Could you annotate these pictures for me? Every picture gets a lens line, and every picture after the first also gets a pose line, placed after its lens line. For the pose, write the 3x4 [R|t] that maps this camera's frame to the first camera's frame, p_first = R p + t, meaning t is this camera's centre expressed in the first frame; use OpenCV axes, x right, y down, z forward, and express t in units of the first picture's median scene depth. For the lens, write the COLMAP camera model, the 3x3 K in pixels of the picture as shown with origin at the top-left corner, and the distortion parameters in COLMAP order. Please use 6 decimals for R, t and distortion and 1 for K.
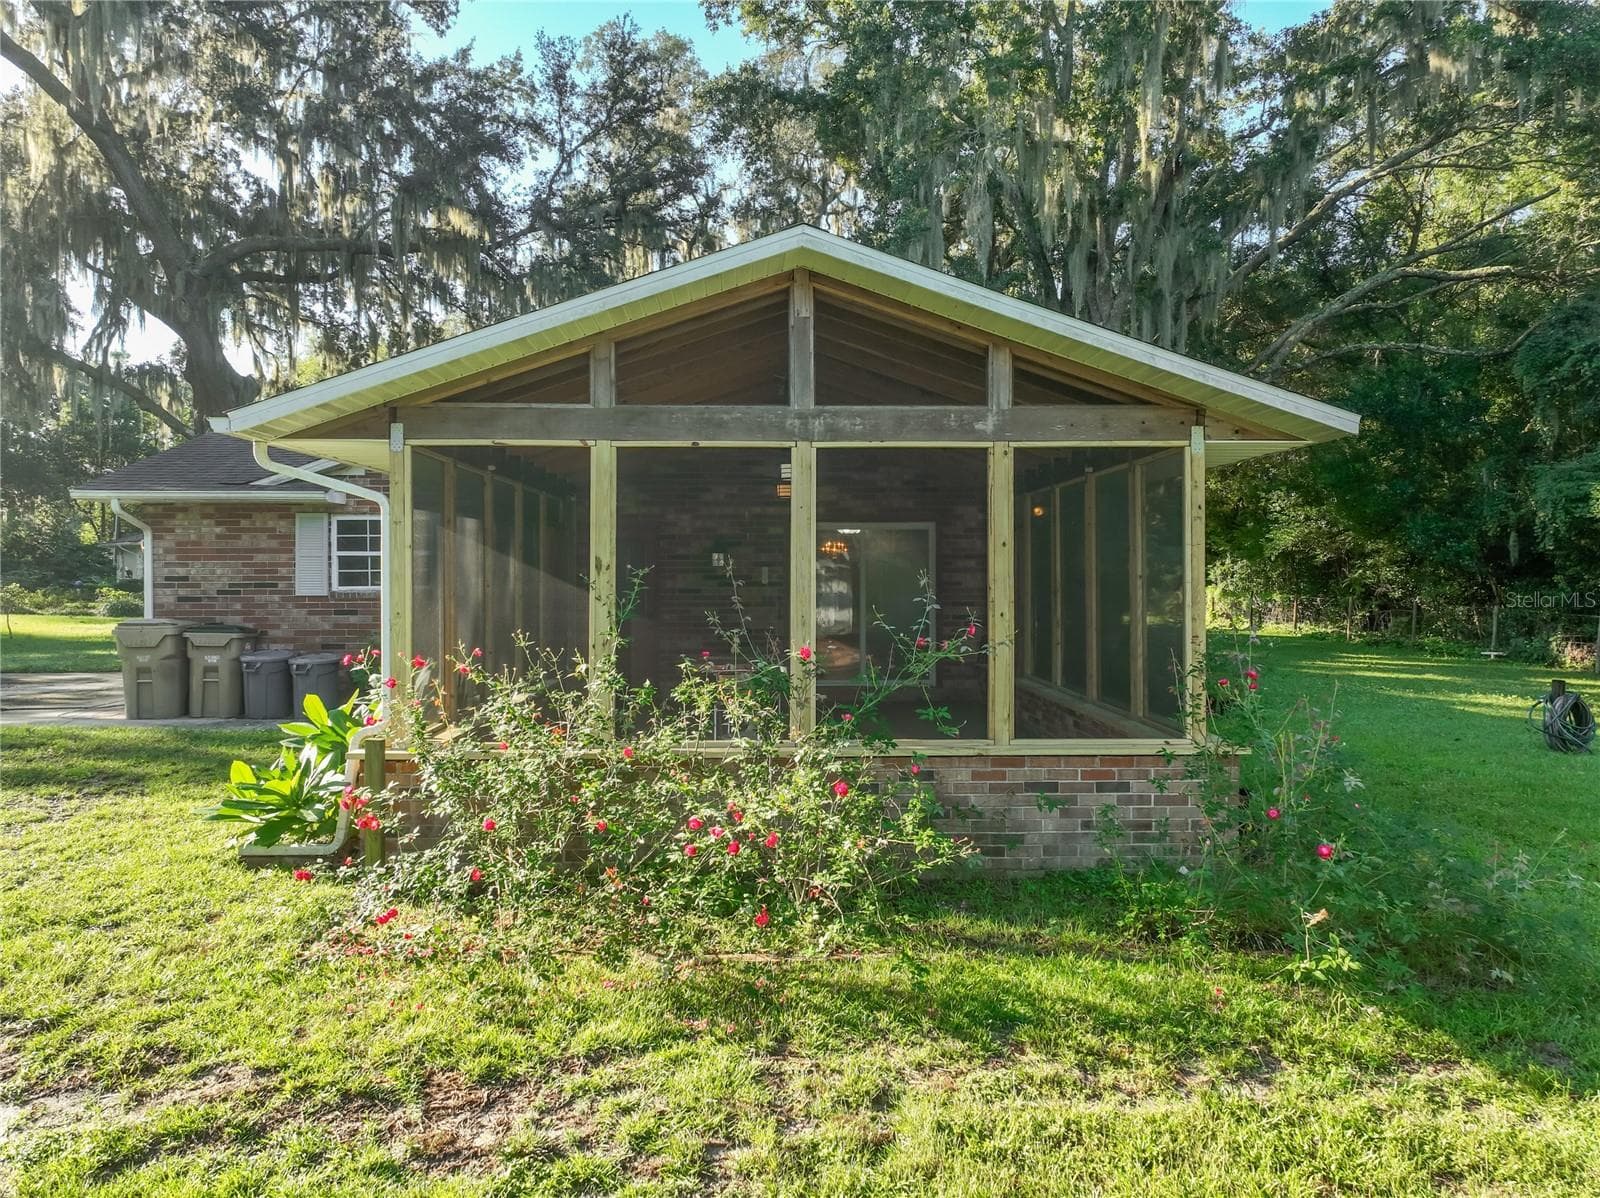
lens RADIAL K [[1188.8, 0, 769.8], [0, 1188.8, 581.4], [0, 0, 1]] dist [-0.005323, 0.015325]
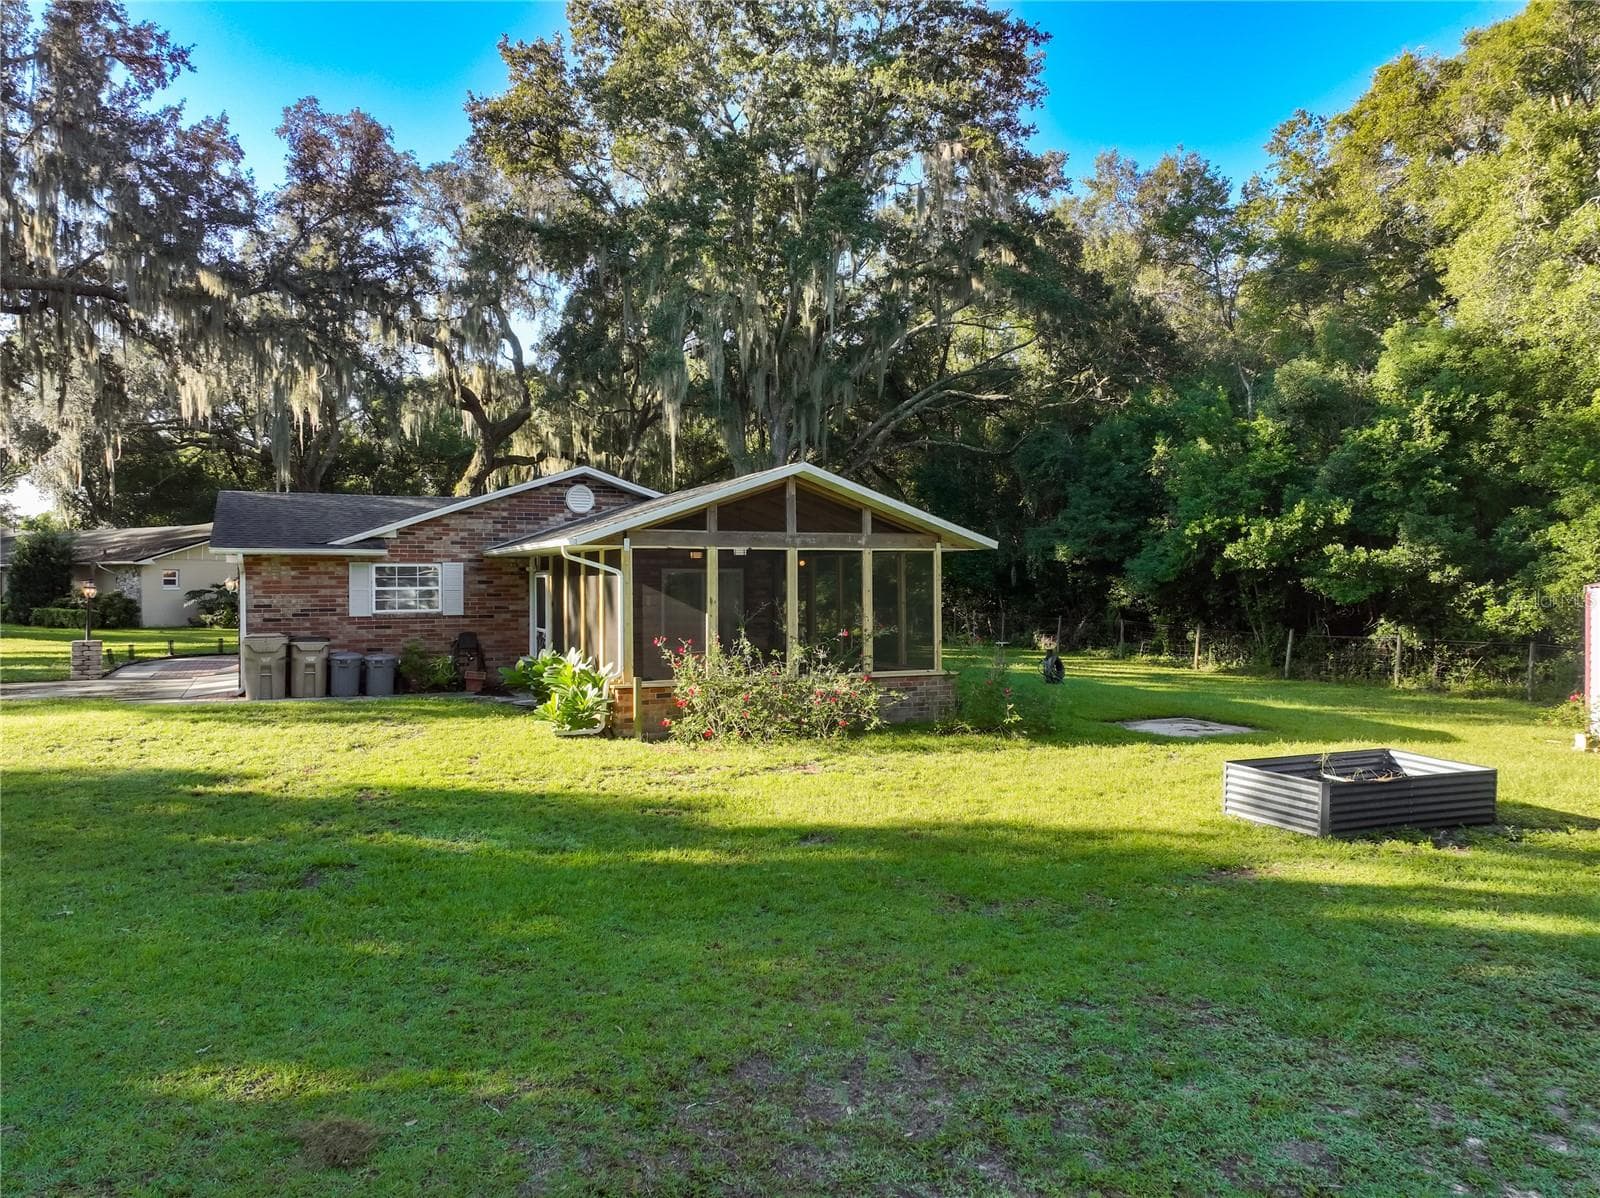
lens RADIAL K [[1188.8, 0, 798.0], [0, 1188.8, 600.3], [0, 0, 1]] dist [-0.005323, 0.015325]
pose [[0.919385, -0.008566, 0.393265, -0.493307], [0.006203, 0.999954, 0.007280, -0.017062], [-0.393309, -0.004253, 0.919396, -0.649414]]
